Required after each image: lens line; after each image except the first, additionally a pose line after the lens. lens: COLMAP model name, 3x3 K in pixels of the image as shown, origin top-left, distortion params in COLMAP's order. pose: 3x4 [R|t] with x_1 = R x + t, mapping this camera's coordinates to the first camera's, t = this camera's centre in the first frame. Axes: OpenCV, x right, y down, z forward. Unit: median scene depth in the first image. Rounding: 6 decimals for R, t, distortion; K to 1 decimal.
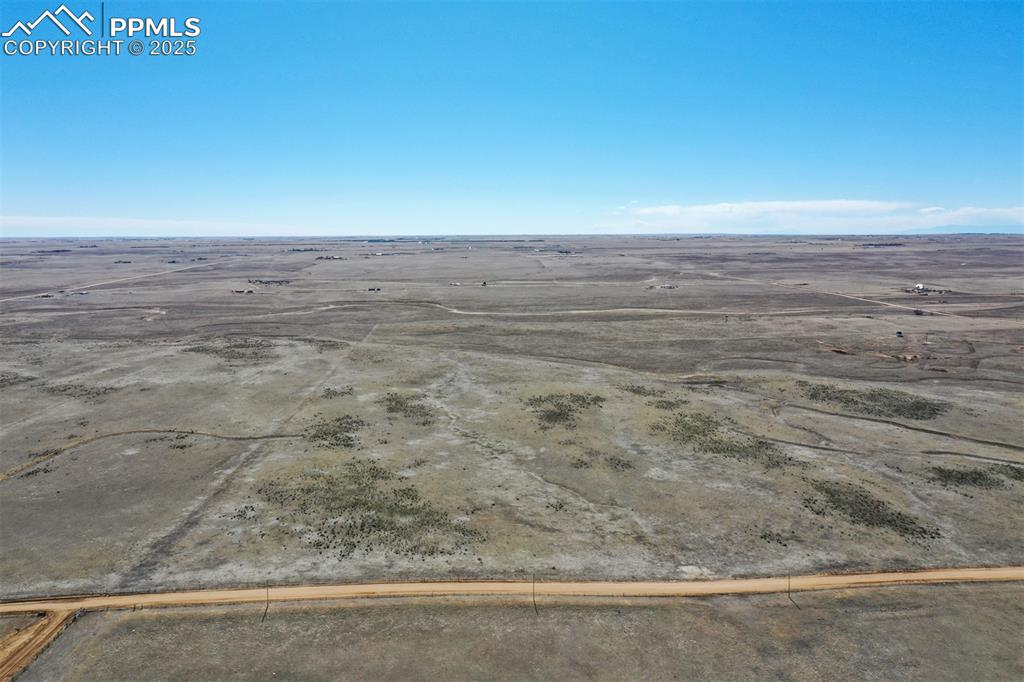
lens RADIAL K [[804.5, 0, 513.8], [0, 804.5, 343.3], [0, 0, 1]] dist [0.008730, -0.000933]
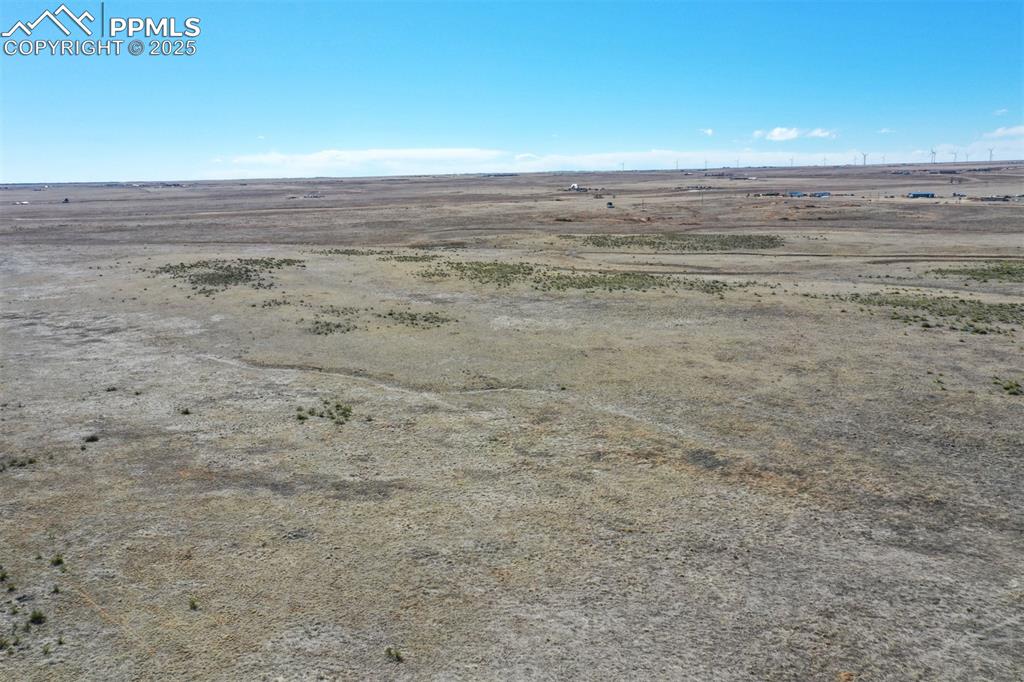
lens RADIAL K [[804.5, 0, 513.8], [0, 804.5, 343.3], [0, 0, 1]] dist [0.008730, -0.000933]
pose [[0.895298, -0.101292, 0.433799, -0.005073], [0.073643, 0.994061, 0.080126, 0.061356], [-0.439338, -0.039790, 0.897440, 0.272992]]
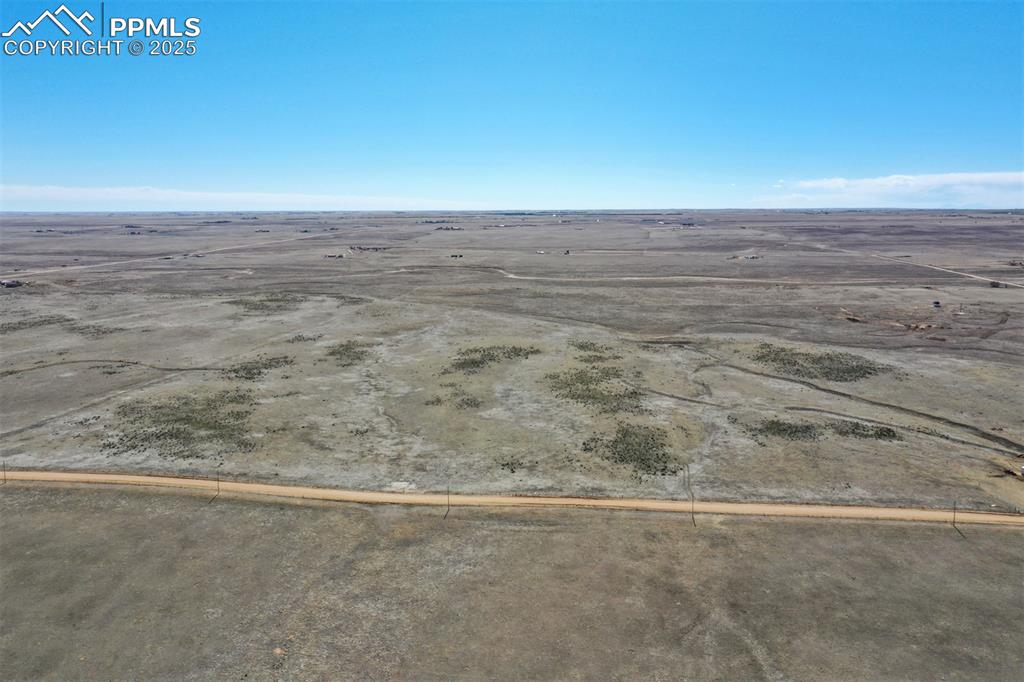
lens RADIAL K [[804.5, 0, 513.8], [0, 804.5, 343.3], [0, 0, 1]] dist [0.008730, -0.000933]
pose [[0.982951, 0.032280, -0.181009, 0.173784], [-0.026649, 0.999085, 0.033457, 0.016356], [0.181924, -0.028063, 0.982912, -0.007338]]
